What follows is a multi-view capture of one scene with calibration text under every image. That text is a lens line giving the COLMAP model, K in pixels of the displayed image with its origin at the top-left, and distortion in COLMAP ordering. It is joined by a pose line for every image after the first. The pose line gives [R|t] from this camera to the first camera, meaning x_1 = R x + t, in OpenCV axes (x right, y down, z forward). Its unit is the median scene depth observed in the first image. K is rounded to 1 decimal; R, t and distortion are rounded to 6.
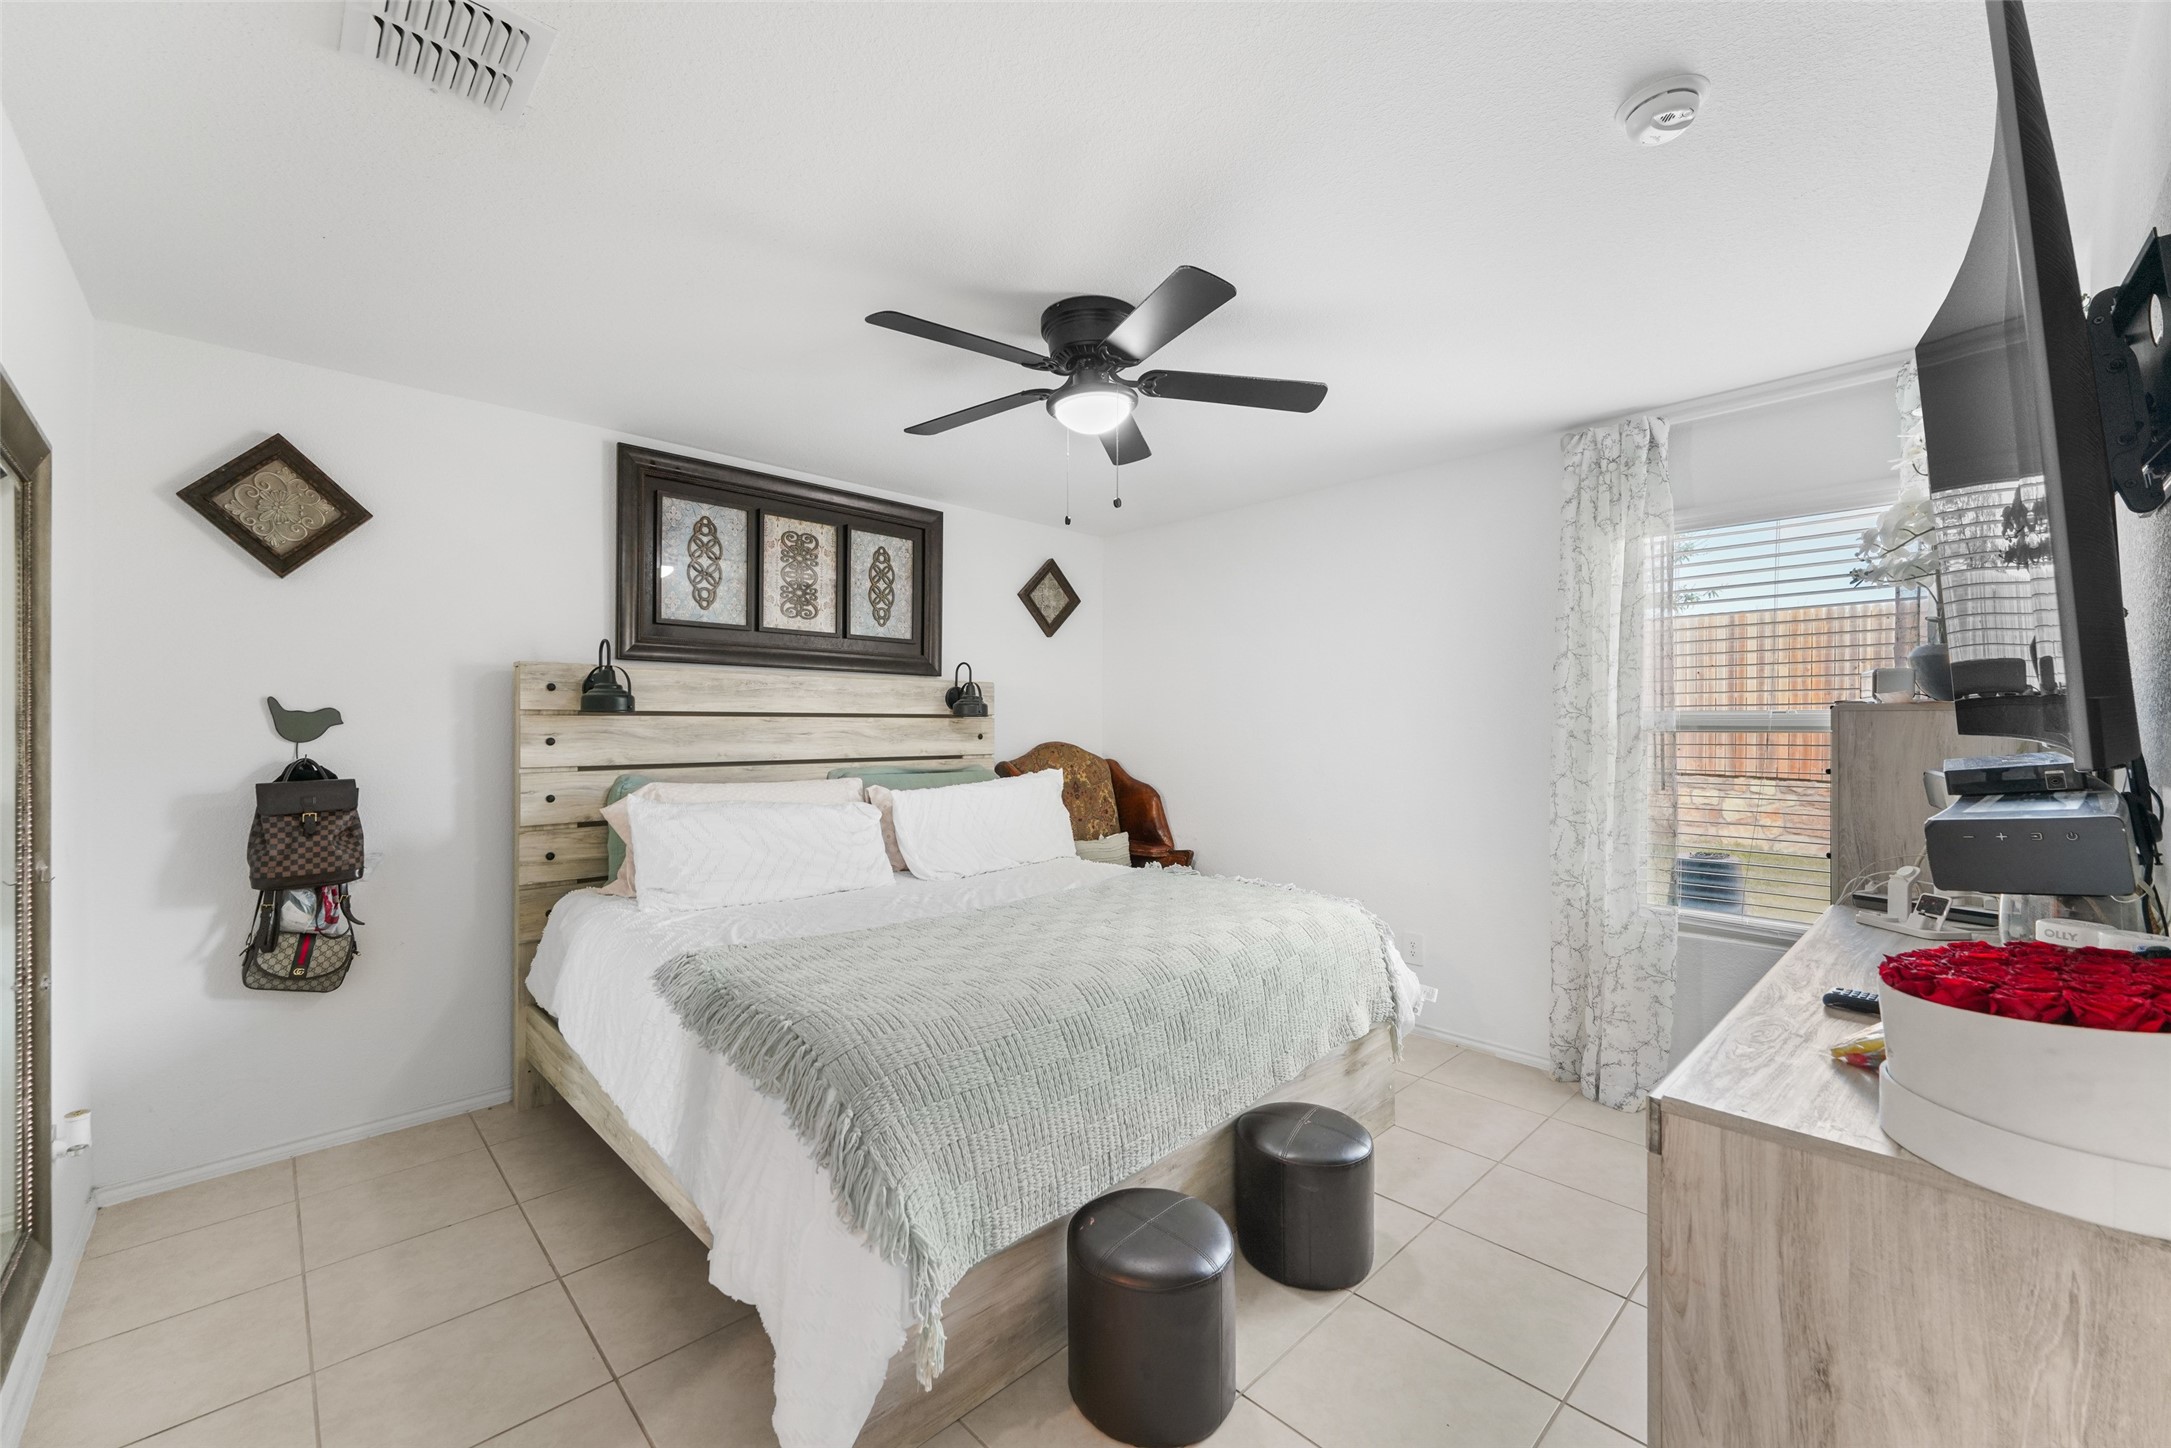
lens RADIAL K [[877.7, 0, 1094.9], [0, 877.7, 719.3], [0, 0, 1]] dist [0.003125, -0.000532]
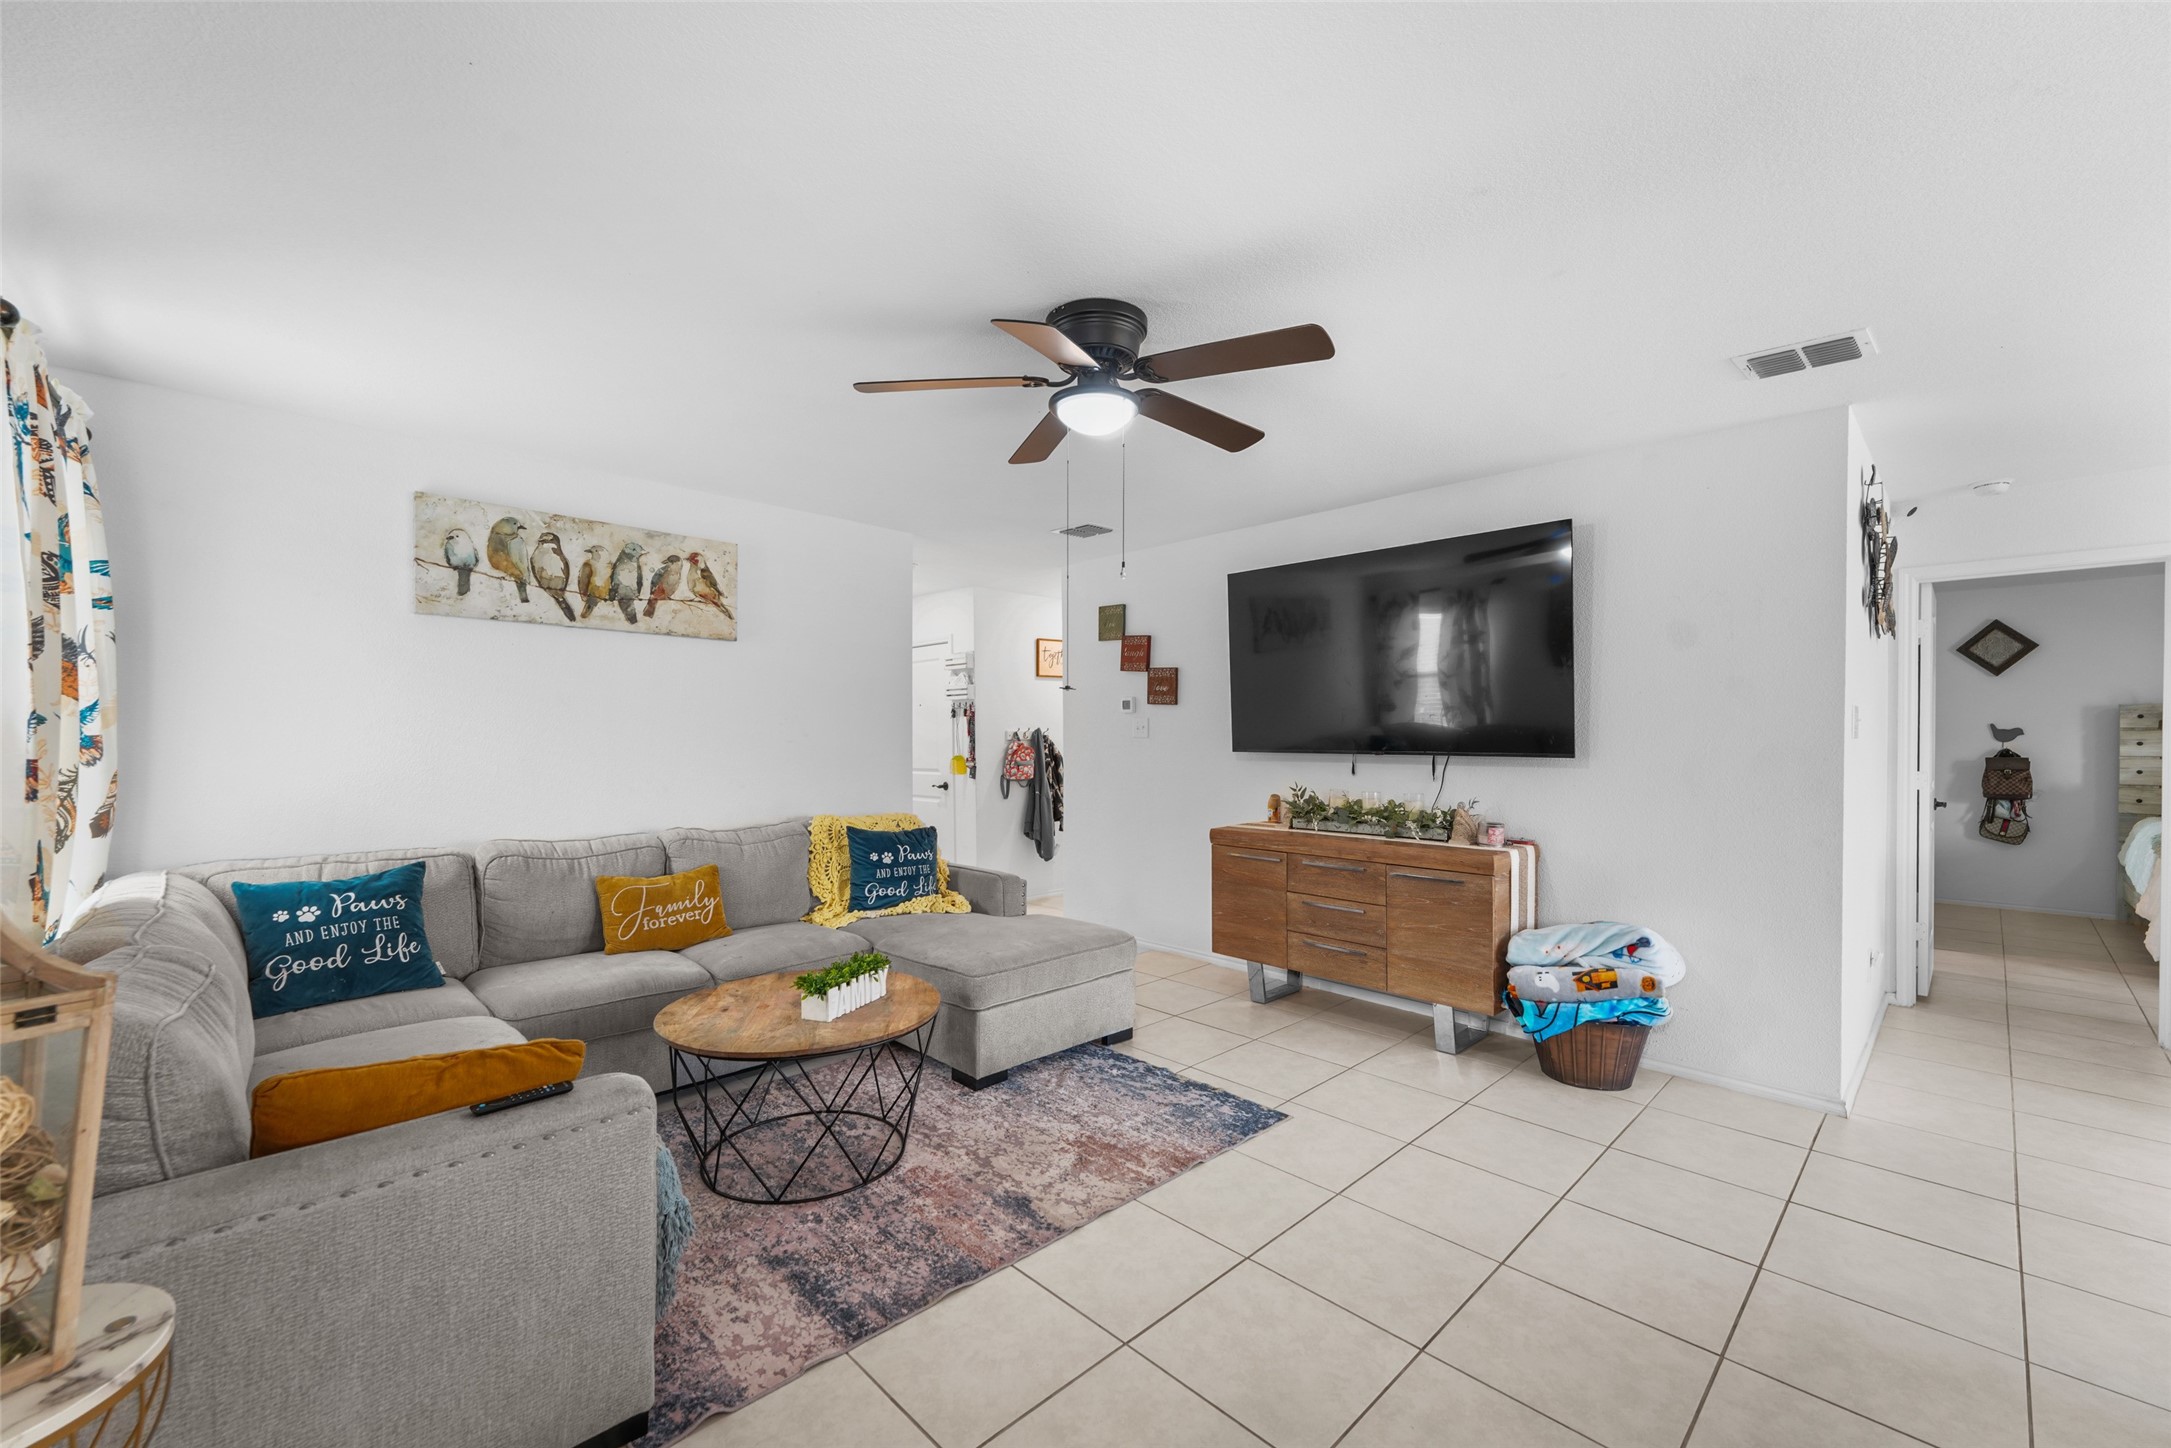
lens RADIAL K [[877.7, 0, 1055.6], [0, 877.7, 742.3], [0, 0, 1]] dist [0.003125, -0.000532]
pose [[-0.015492, 0.009889, -0.999831, 1.615686], [0.001331, 0.999950, 0.009869, -0.000476], [0.999879, -0.001178, -0.015504, -1.632413]]
